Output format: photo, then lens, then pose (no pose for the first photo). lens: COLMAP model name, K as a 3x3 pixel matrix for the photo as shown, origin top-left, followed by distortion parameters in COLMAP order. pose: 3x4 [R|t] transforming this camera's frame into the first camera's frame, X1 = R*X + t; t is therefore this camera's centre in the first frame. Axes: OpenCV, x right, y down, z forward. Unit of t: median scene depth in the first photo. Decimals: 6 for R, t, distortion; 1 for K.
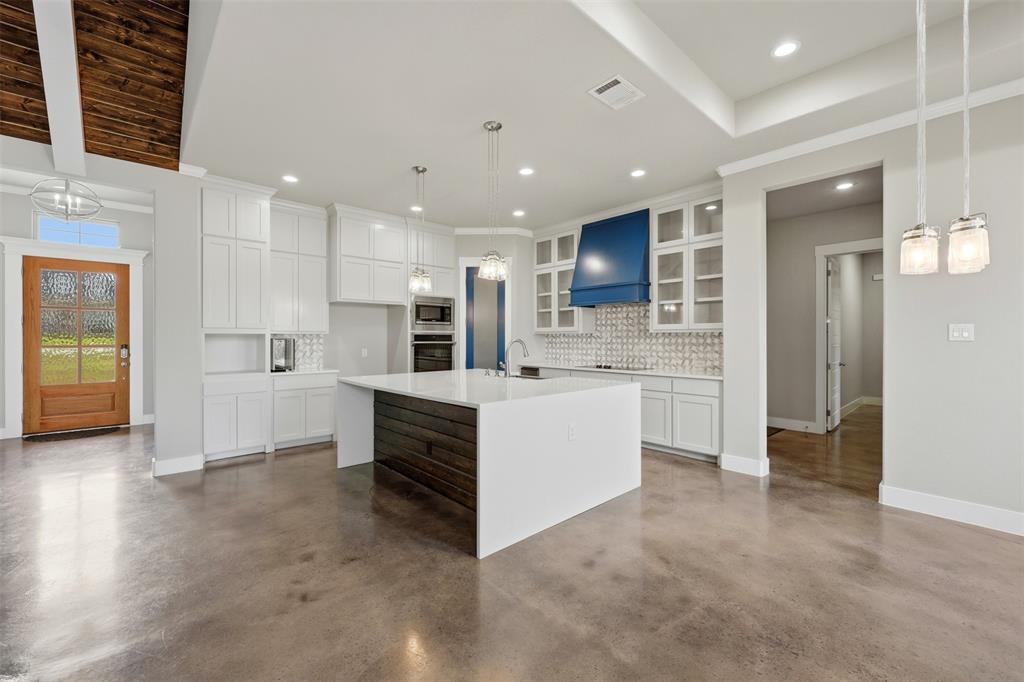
lens RADIAL K [[416.9, 0, 510.8], [0, 416.9, 338.6], [0, 0, 1]] dist [-0.000558, 0.000095]
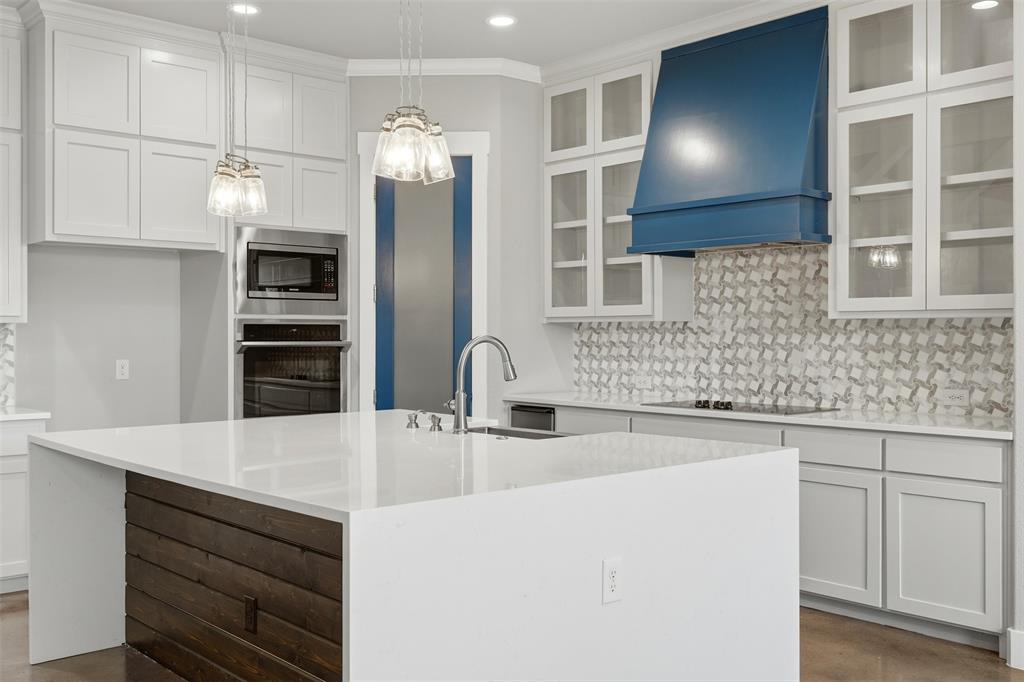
lens RADIAL K [[982.5, 0, 507.6], [0, 982.5, 337.2], [0, 0, 1]] dist [0.001545, 0.000000]
pose [[0.999967, -0.000432, -0.008070, 0.033302], [0.000457, 0.999995, 0.003044, 0.000012], [0.008068, -0.003048, 0.999963, 0.059327]]
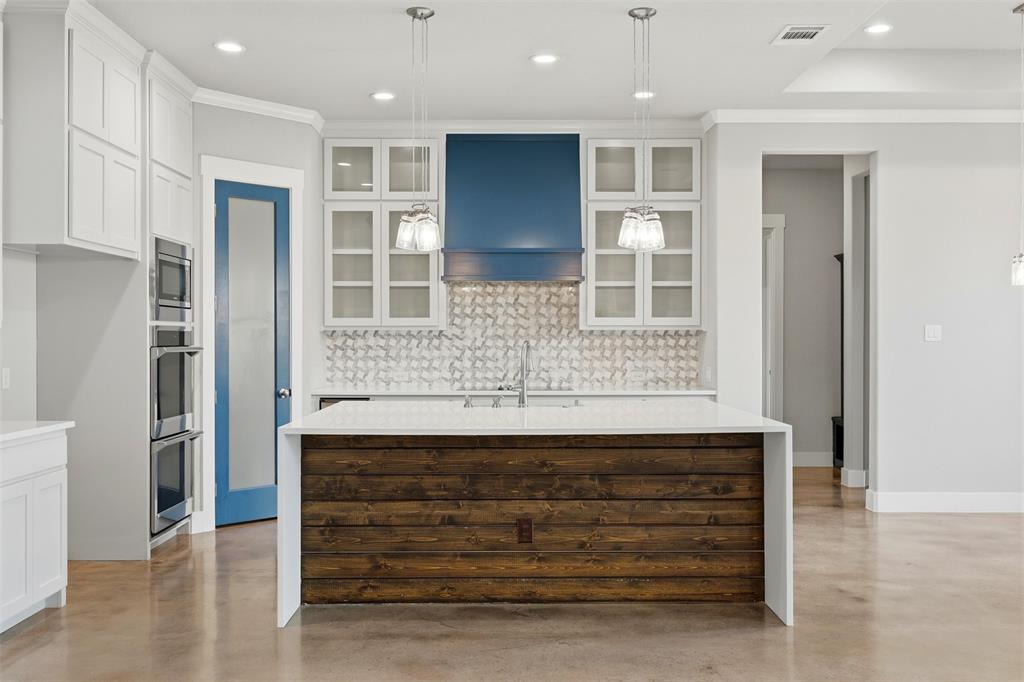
lens RADIAL K [[982.5, 0, 511.1], [0, 982.5, 340.2], [0, 0, 1]] dist [0.001545, 0.000000]
pose [[0.661812, -0.002573, 0.749665, -0.814603], [0.001323, 0.999997, 0.002264, -0.002354], [-0.749668, -0.000507, 0.661814, 0.084291]]
